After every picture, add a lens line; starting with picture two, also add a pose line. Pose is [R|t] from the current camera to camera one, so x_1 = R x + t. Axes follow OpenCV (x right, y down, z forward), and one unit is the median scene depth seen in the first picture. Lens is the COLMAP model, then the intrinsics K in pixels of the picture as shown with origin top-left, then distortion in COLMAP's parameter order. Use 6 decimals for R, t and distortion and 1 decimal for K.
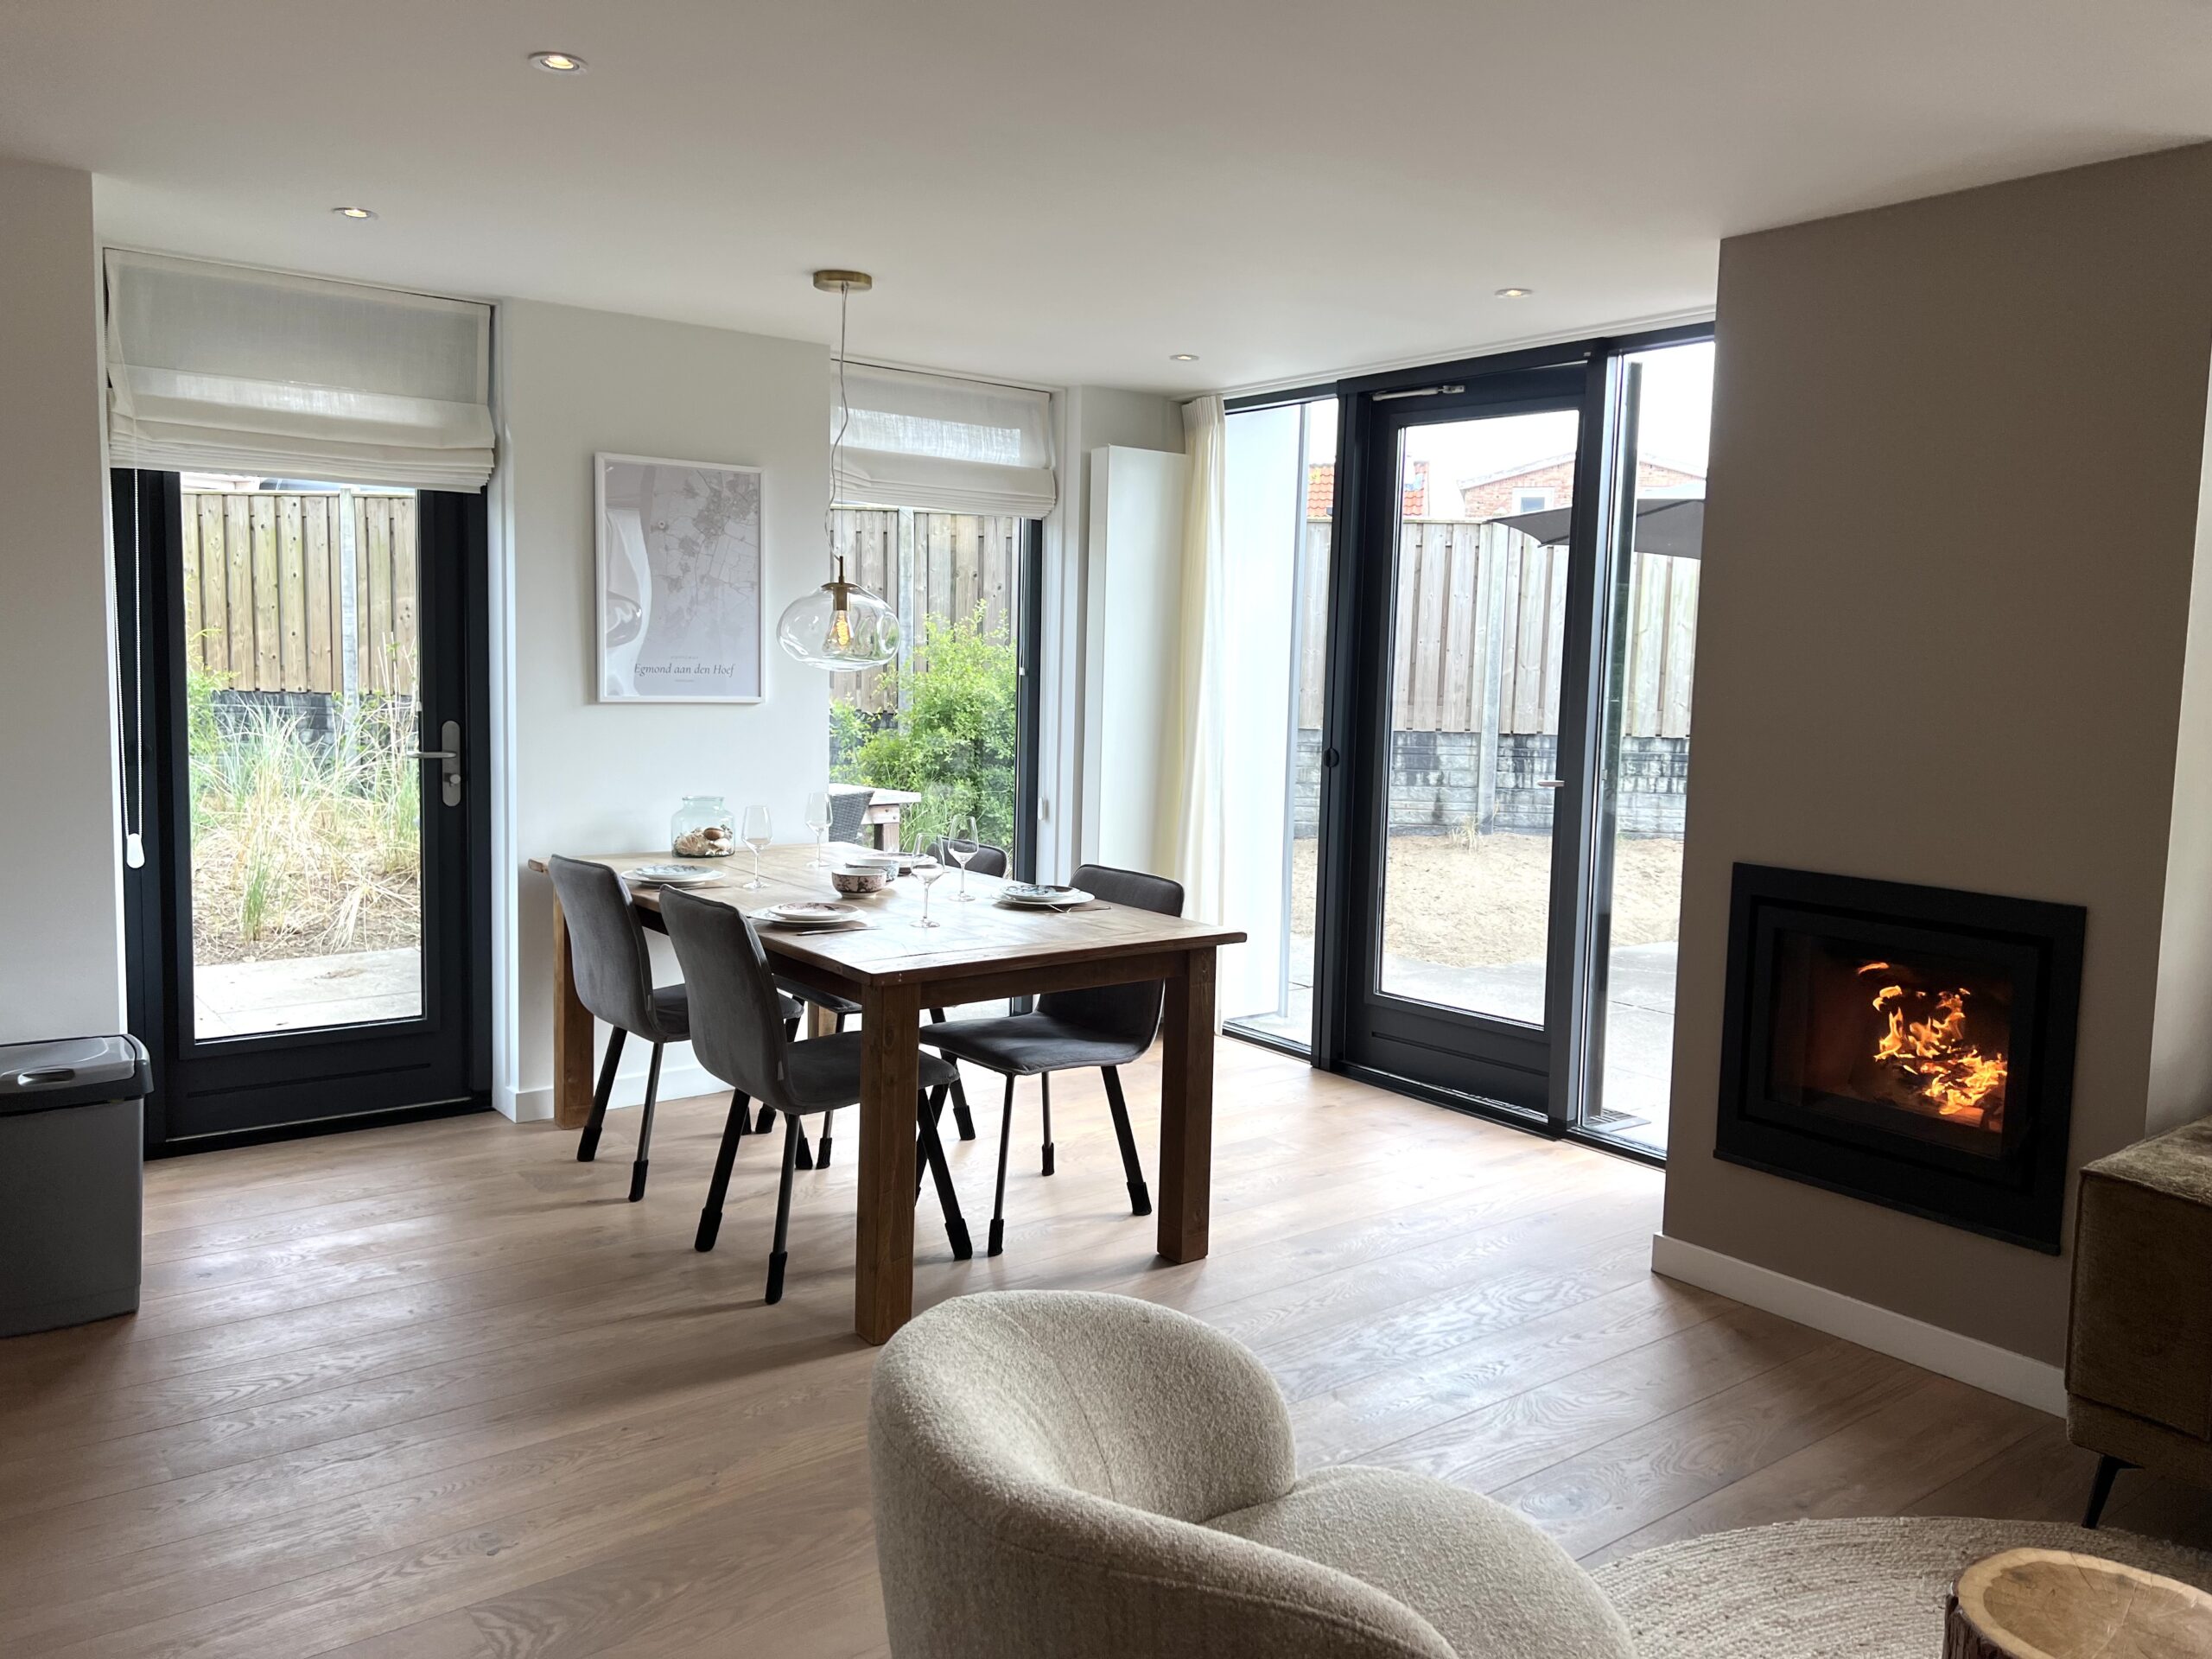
lens RADIAL K [[1677.2, 0, 1107.5], [0, 1677.2, 807.0], [0, 0, 1]] dist [0.095237, -0.001081]
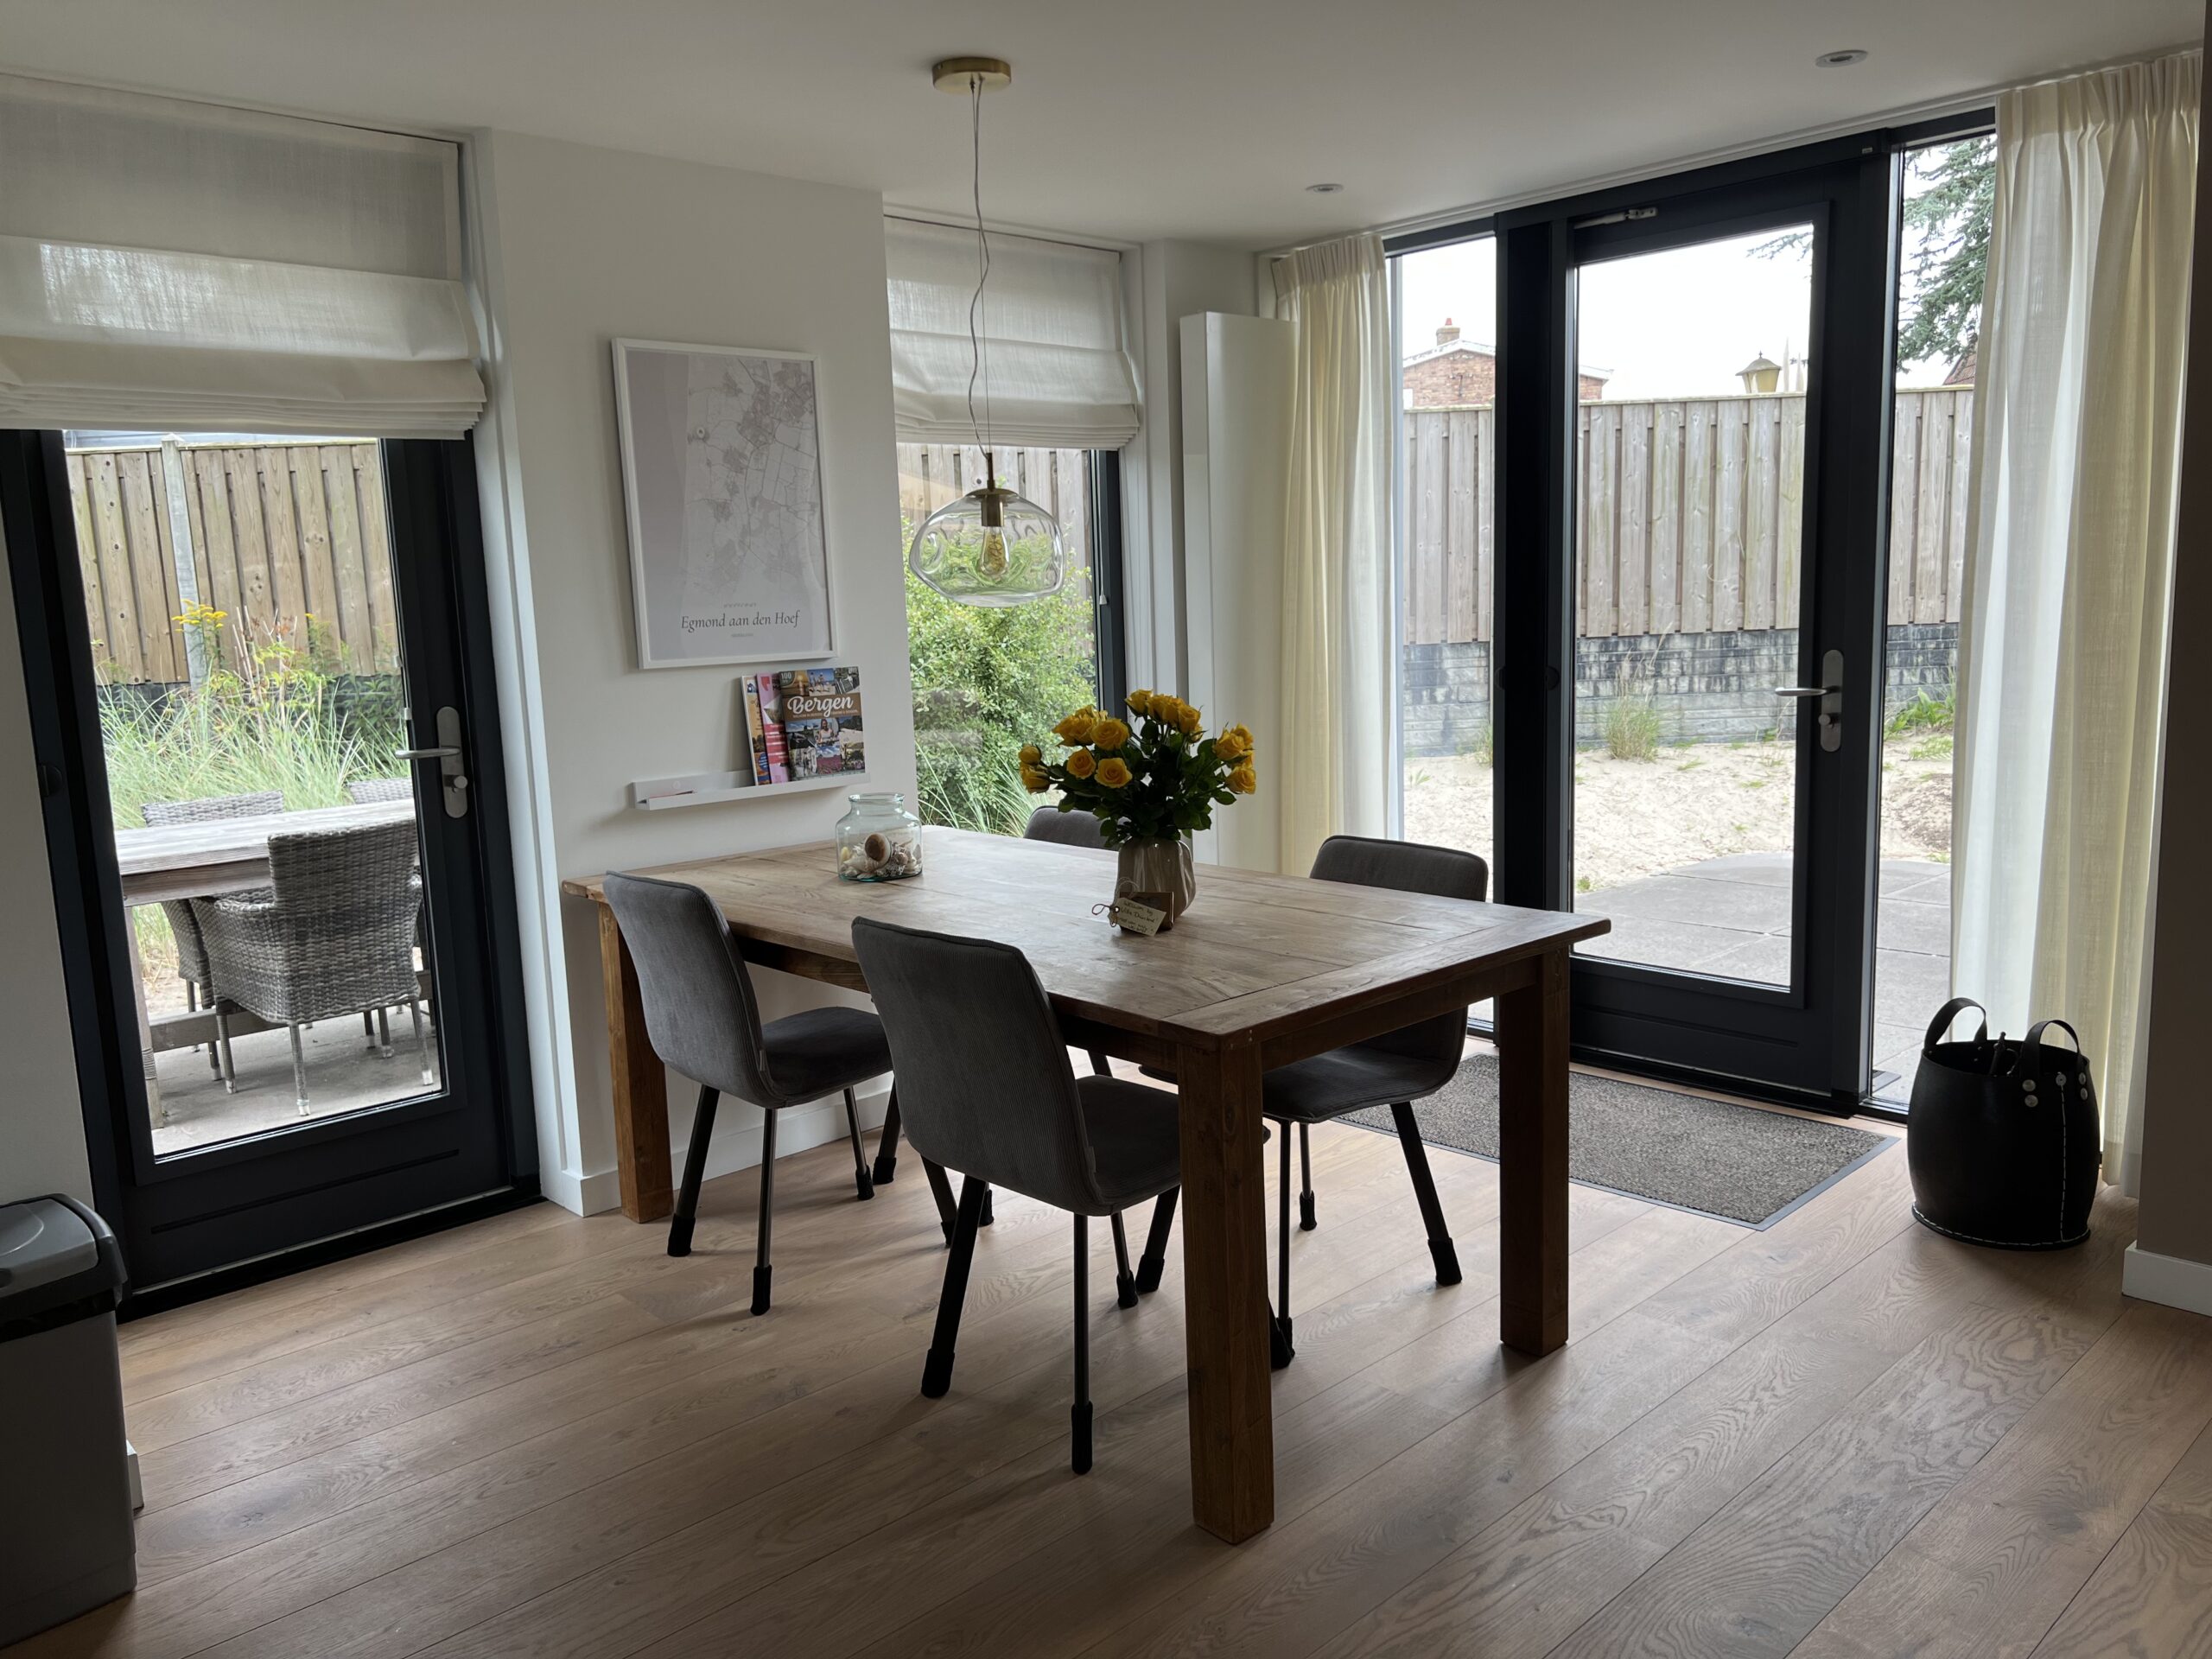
lens RADIAL K [[1696.7, 0, 1106.0], [0, 1696.7, 829.5], [0, 0, 1]] dist [0.077532, -0.000157]
pose [[0.994143, -0.073413, 0.079314, -0.153130], [0.069148, 0.996075, 0.055254, -0.017525], [-0.083059, -0.049446, 0.995317, 0.201073]]
